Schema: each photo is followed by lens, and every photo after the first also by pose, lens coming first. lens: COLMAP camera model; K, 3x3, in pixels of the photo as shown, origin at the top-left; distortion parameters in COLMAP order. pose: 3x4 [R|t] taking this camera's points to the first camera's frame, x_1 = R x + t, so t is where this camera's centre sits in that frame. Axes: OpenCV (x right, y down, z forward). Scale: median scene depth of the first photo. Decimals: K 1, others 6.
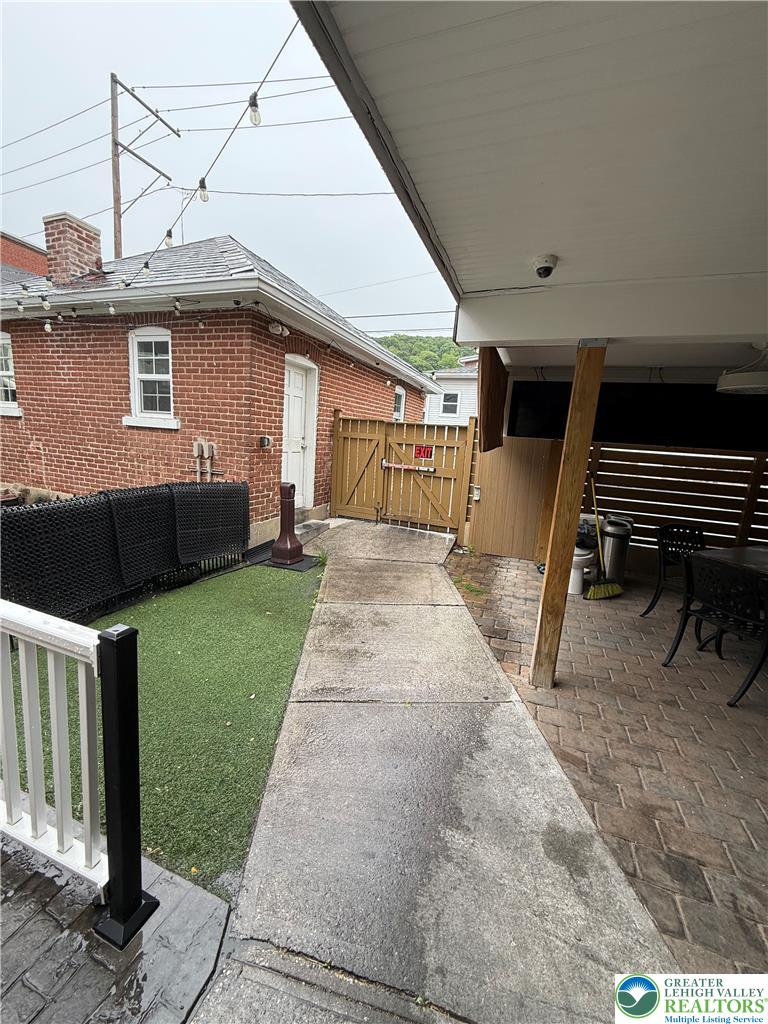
lens RADIAL K [[409.2, 0, 382.5], [0, 409.2, 511.3], [0, 0, 1]] dist [0.000400, 0.000312]
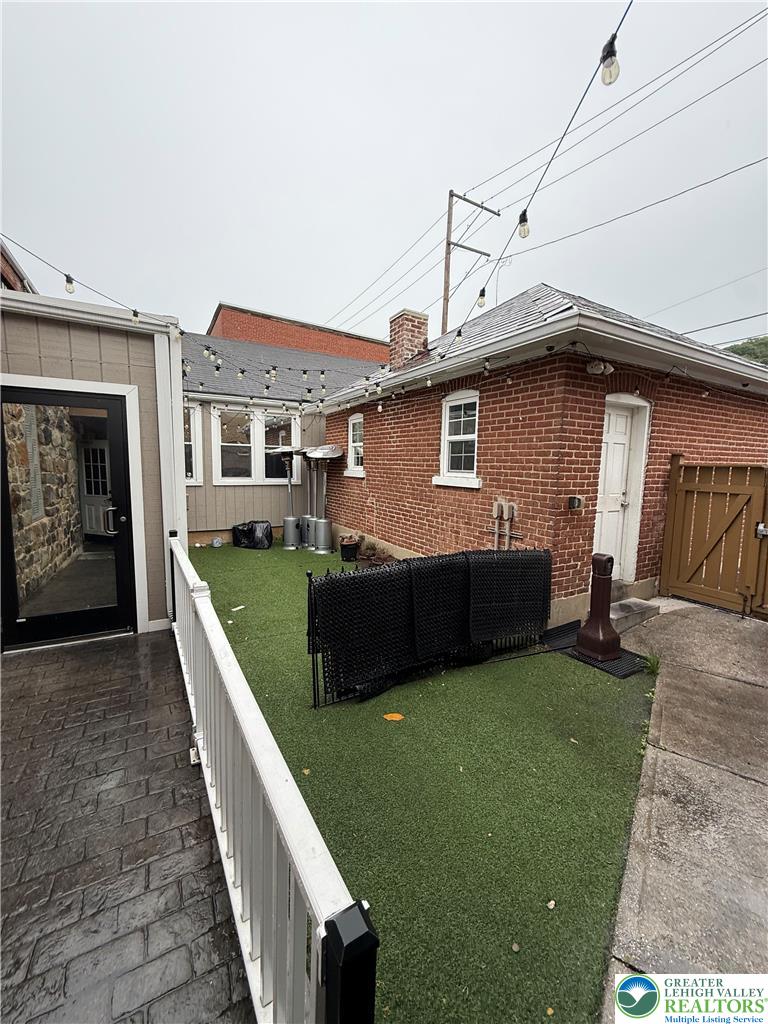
lens RADIAL K [[409.2, 0, 383.0], [0, 409.2, 509.9], [0, 0, 1]] dist [0.000400, 0.000312]
pose [[0.769508, 0.018185, -0.638379, -0.053020], [-0.081574, 0.994205, -0.070009, -0.061449], [0.633406, 0.105947, 0.766532, 0.111866]]
